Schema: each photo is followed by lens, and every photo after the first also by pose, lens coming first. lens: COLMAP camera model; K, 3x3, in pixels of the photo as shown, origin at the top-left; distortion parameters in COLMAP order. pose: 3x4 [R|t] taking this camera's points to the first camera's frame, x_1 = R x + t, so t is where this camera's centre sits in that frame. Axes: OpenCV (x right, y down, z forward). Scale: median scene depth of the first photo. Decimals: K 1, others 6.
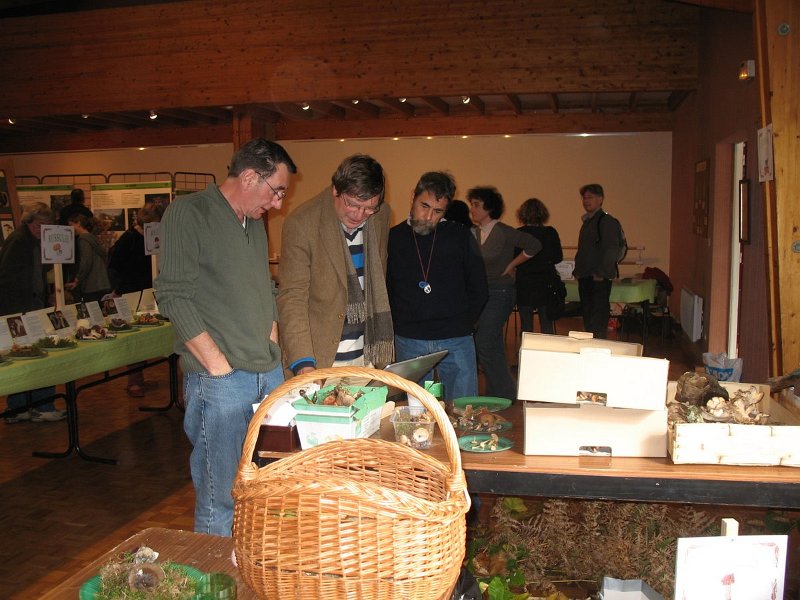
lens RADIAL K [[828.8, 0, 400.0], [0, 828.8, 300.0], [0, 0, 1]] dist [-0.188041, 0.214069]
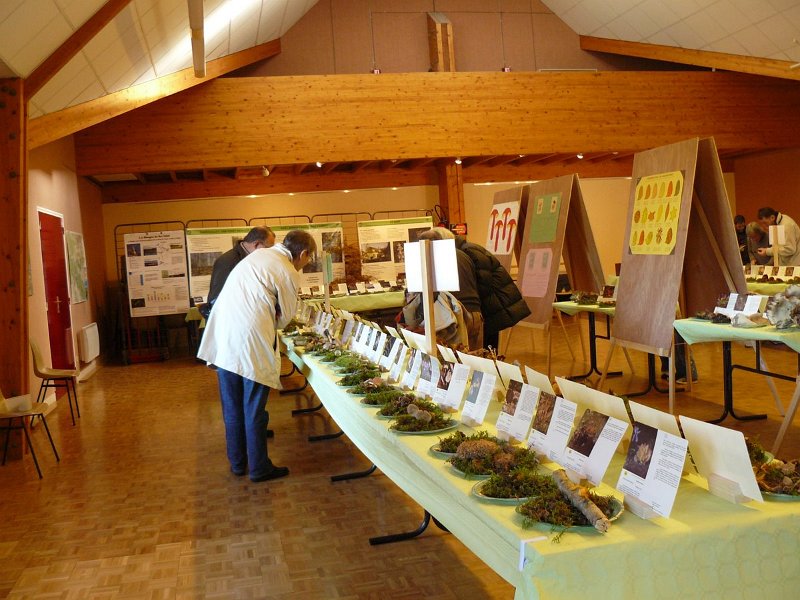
lens RADIAL K [[854.0, 0, 400.0], [0, 854.0, 300.0], [0, 0, 1]] dist [-0.196455, 0.212869]
pose [[0.899869, -0.076835, 0.429340, -1.007122], [0.105329, 0.993509, -0.042964, 0.025835], [-0.423252, 0.083884, 0.902120, -0.097719]]
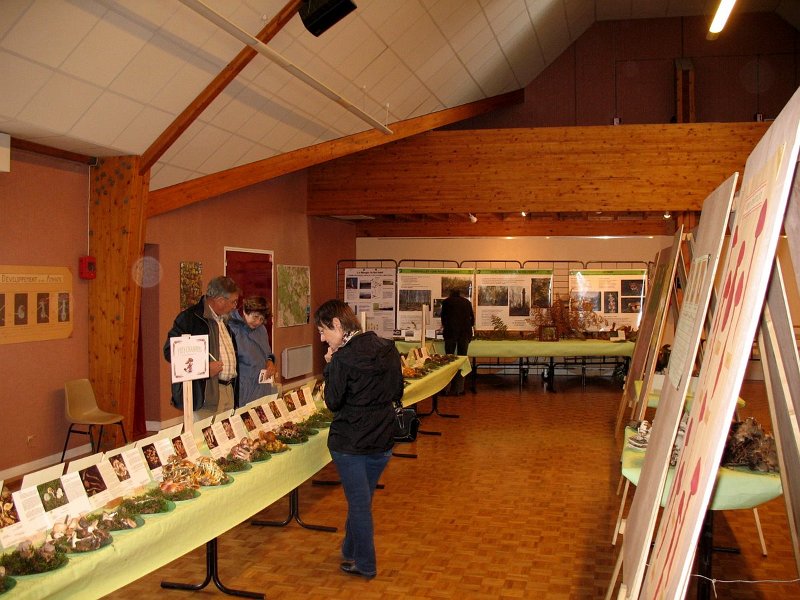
lens RADIAL K [[811.3, 0, 398.6], [0, 811.3, 310.4], [0, 0, 1]] dist [-0.183476, 0.179762]
pose [[0.999737, 0.011432, -0.019876, -0.716130], [-0.012855, 0.997247, -0.073023, 0.000696], [0.018986, 0.073259, 0.997132, -0.162948]]
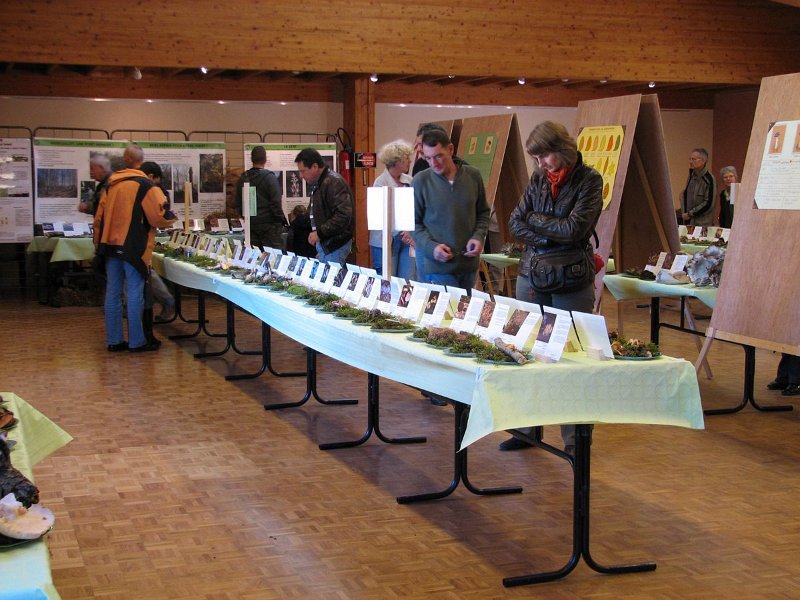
lens RADIAL K [[1250.2, 0, 390.2], [0, 1250.2, 280.4], [0, 0, 1]] dist [-0.017216, 0.169794]
pose [[0.847180, -0.036196, 0.530072, -1.182915], [0.049909, 0.998687, -0.011570, 0.041501], [-0.528957, 0.036257, 0.847873, -0.321412]]
